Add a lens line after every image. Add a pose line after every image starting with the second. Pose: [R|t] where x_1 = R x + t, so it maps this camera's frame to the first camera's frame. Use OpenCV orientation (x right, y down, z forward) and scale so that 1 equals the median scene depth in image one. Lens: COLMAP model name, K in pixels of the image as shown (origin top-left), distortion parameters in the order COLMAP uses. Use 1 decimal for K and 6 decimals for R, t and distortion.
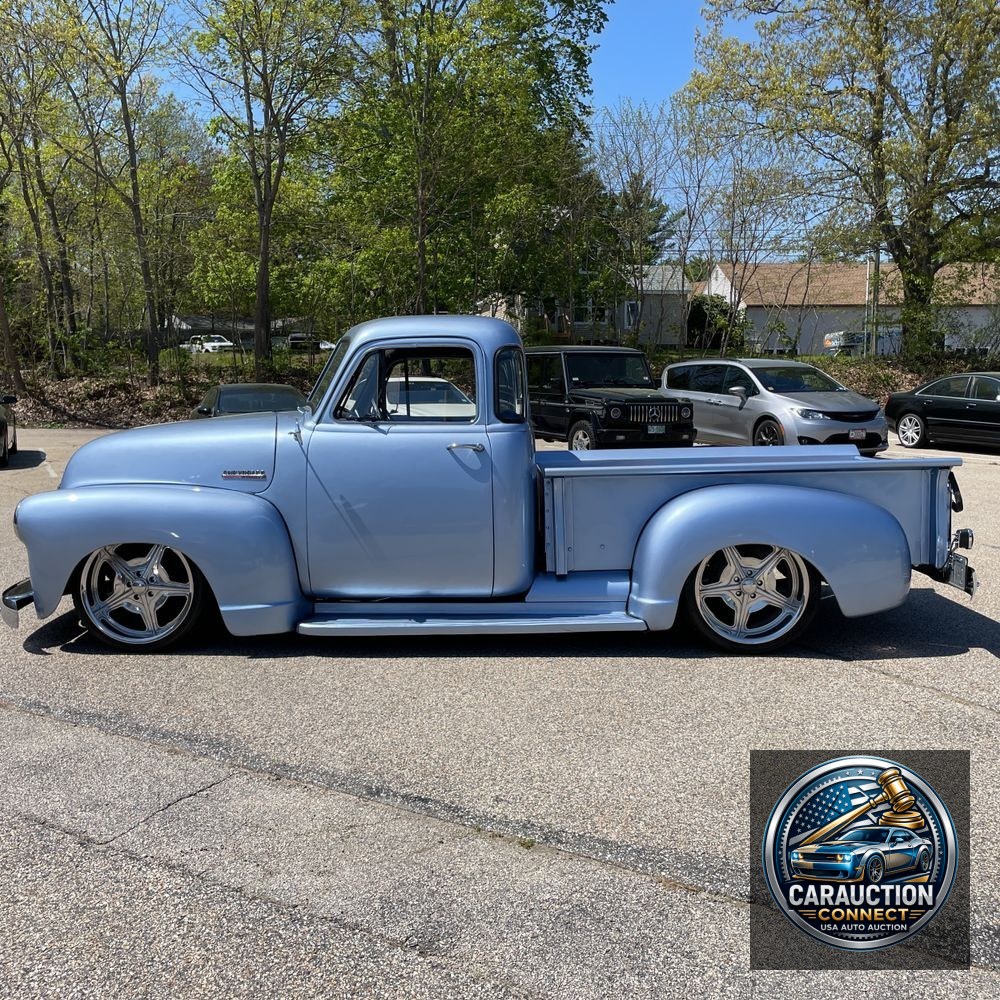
lens RADIAL K [[1065.3, 0, 532.7], [0, 1065.3, 500.0], [0, 0, 1]] dist [0.107098, -0.169865]
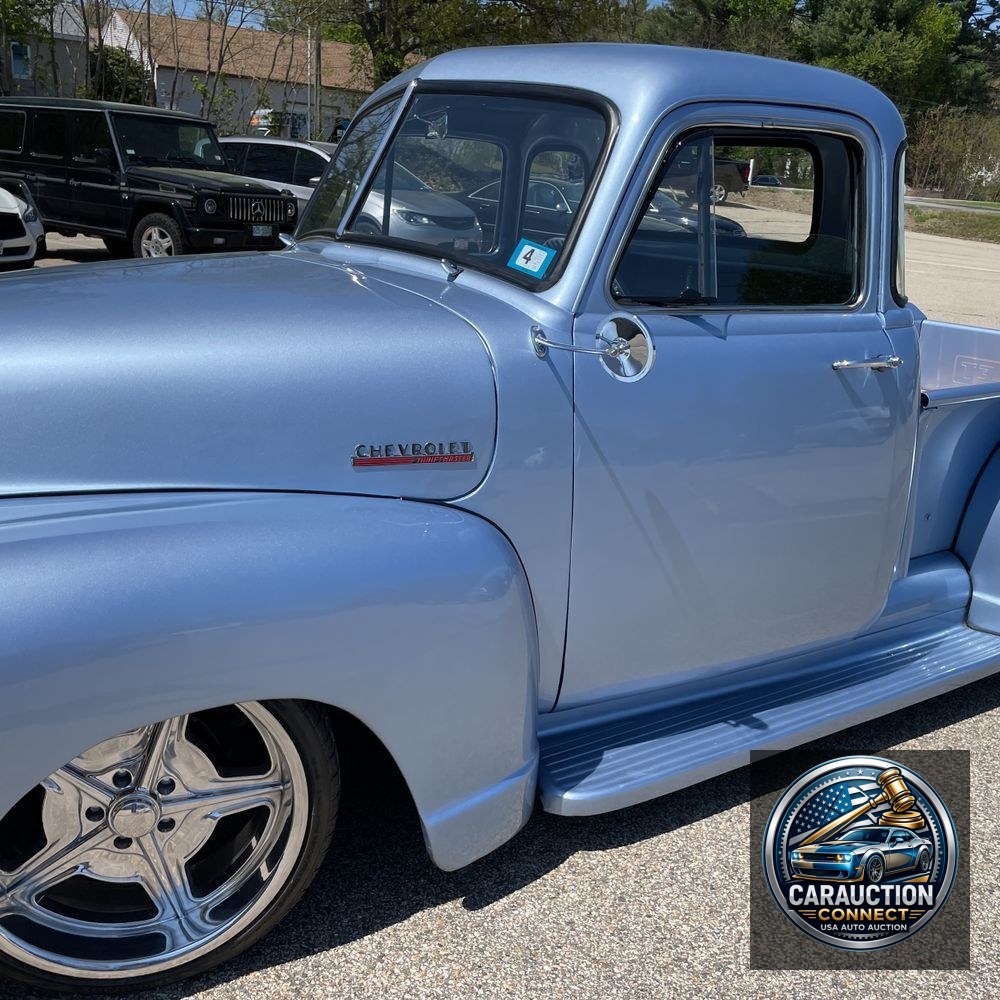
lens RADIAL K [[1027.5, 0, 513.6], [0, 1027.5, 488.9], [0, 0, 1]] dist [0.090292, -0.128887]
pose [[0.833627, -0.101361, 0.542948, -0.143224], [-0.007570, 0.980828, 0.194730, -0.027266], [-0.552276, -0.166442, 0.816877, 0.227897]]
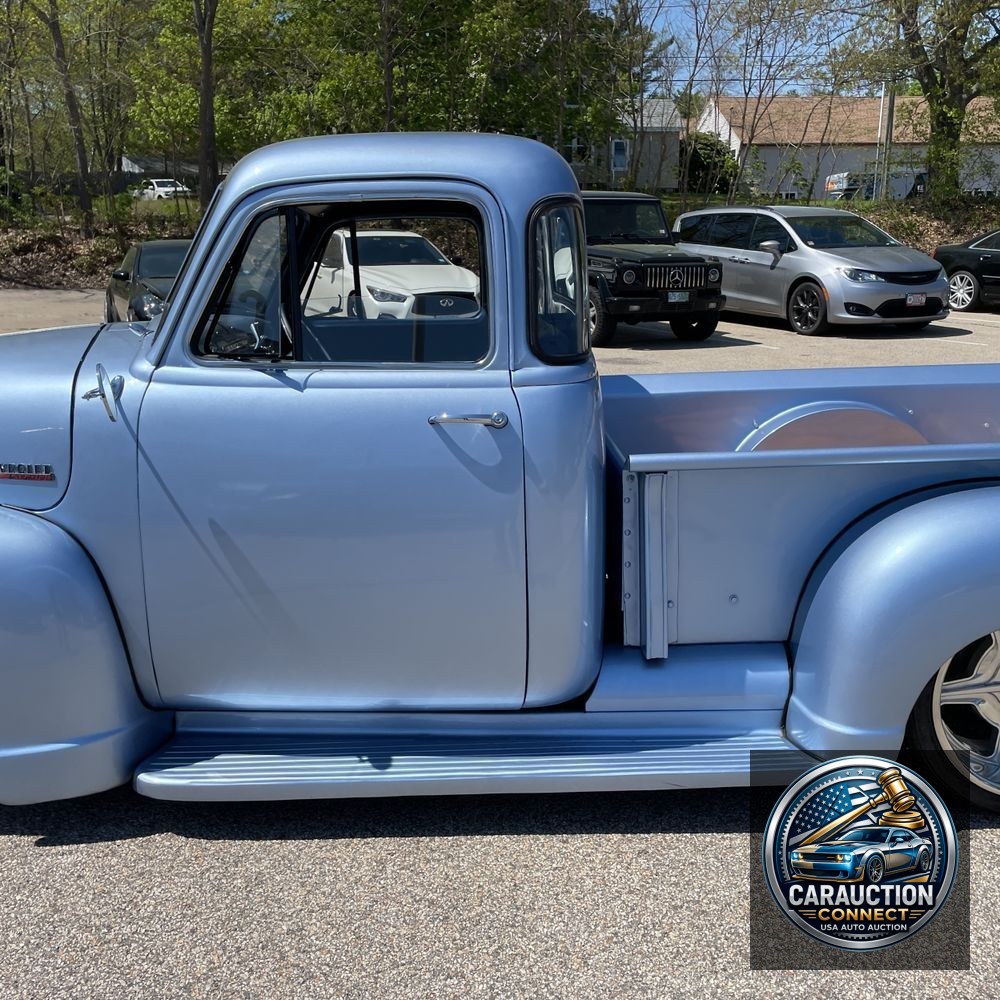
lens RADIAL K [[1027.5, 0, 513.6], [0, 1027.5, 488.9], [0, 0, 1]] dist [0.090292, -0.128887]
pose [[0.999959, -0.005303, 0.007343, -0.015276], [0.004243, 0.990490, 0.137517, -0.026728], [-0.008003, -0.137480, 0.990472, 0.177459]]
